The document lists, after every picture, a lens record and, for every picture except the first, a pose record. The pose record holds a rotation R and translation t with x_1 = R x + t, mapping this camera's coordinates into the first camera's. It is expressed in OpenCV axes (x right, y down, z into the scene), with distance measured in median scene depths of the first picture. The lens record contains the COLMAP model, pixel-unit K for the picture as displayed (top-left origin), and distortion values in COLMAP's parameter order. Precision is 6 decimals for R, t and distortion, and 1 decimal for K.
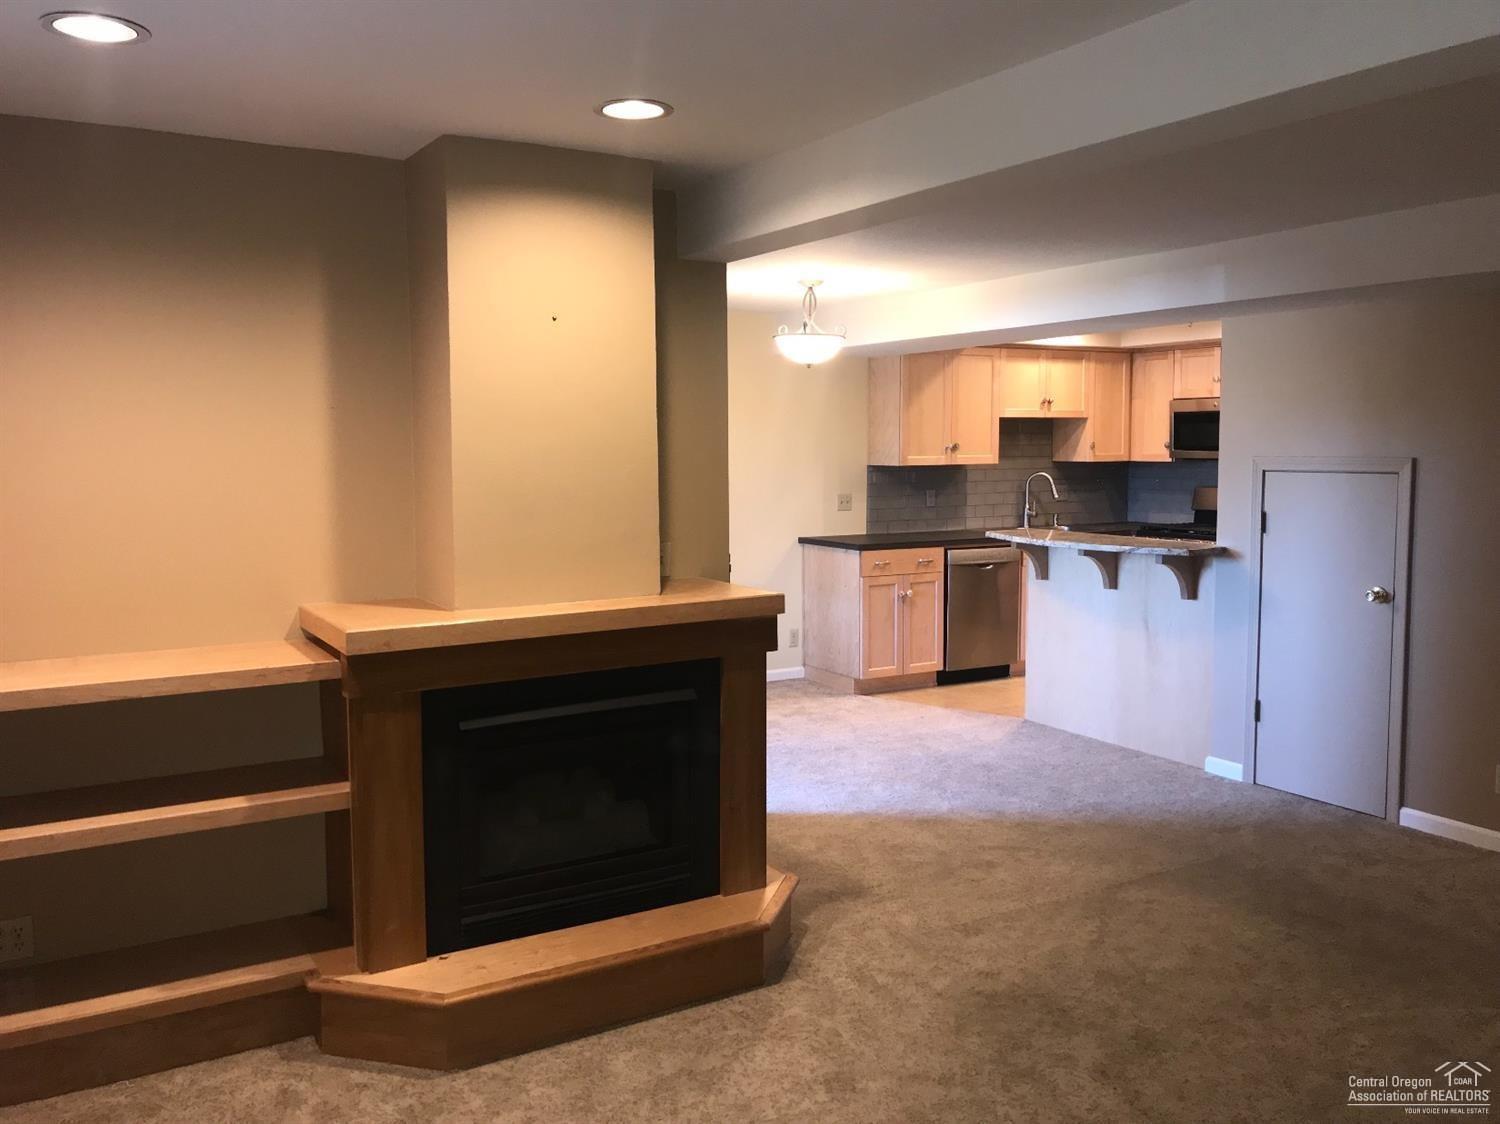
lens RADIAL K [[1262.8, 0, 746.5], [0, 1262.8, 552.4], [0, 0, 1]] dist [0.065540, -0.004985]
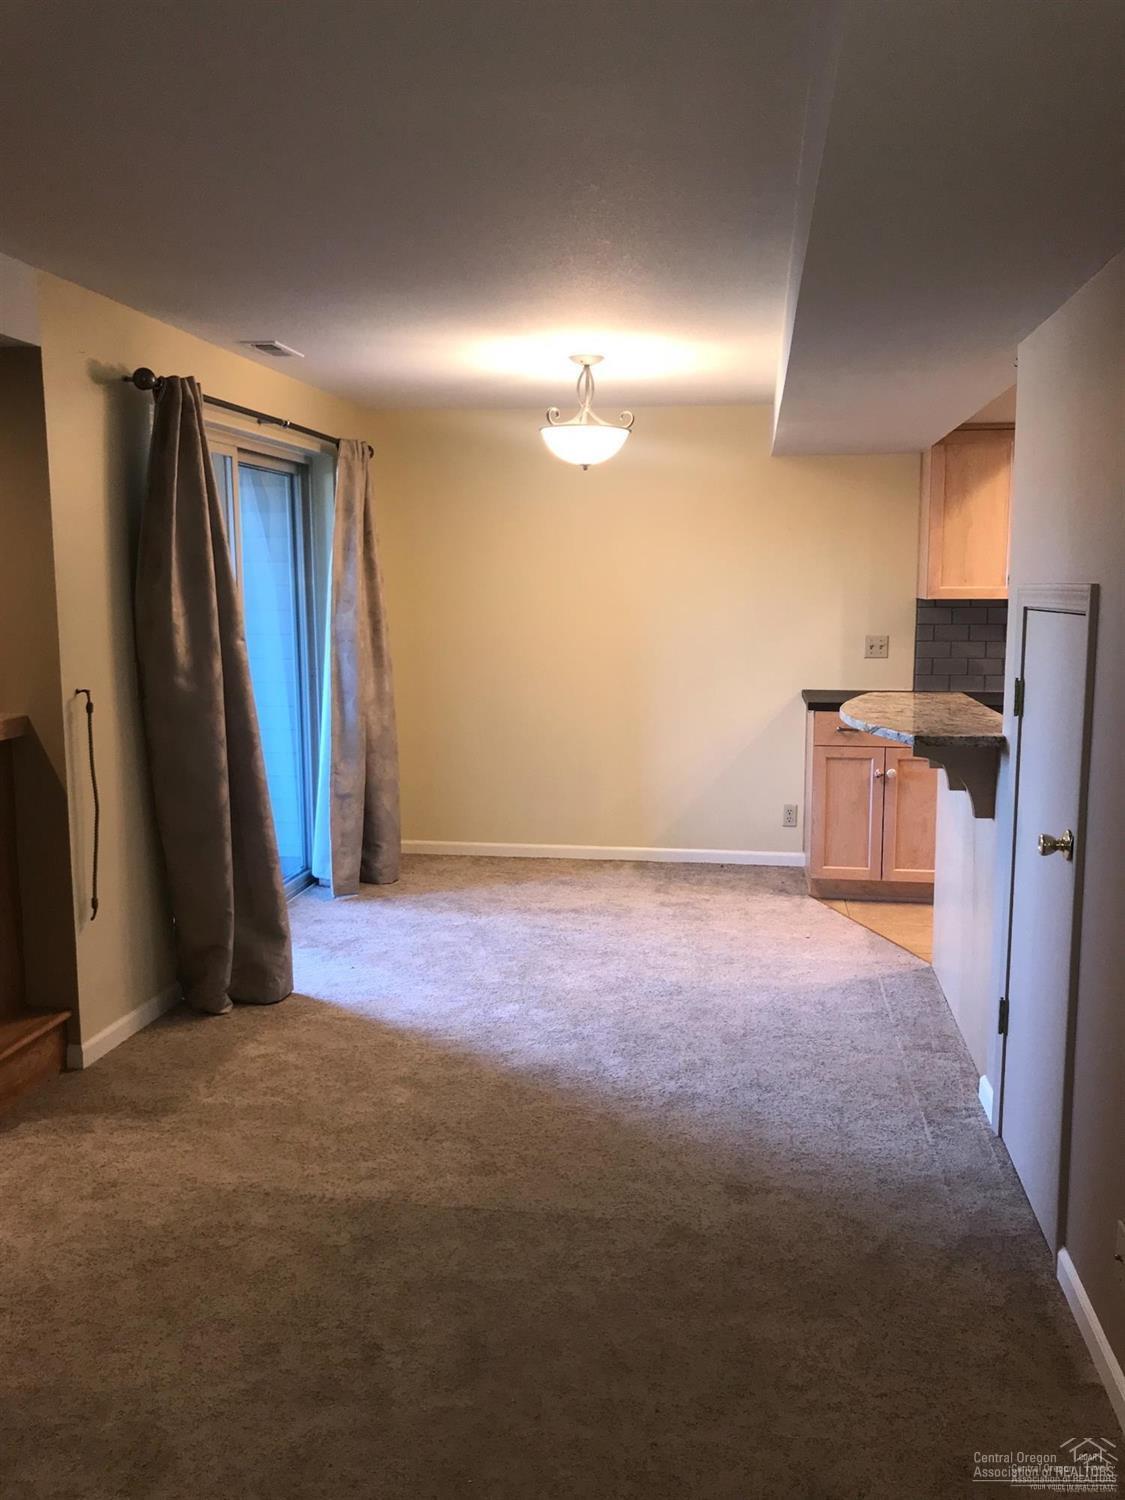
lens RADIAL K [[1262.8, 0, 562.5], [0, 1262.8, 750.0], [0, 0, 1]] dist [0.065540, -0.004985]
pose [[0.767424, 0.087903, -0.635085, 0.423553], [-0.058203, 0.996018, 0.067529, -0.018581], [0.638492, -0.014860, 0.769485, 0.291201]]
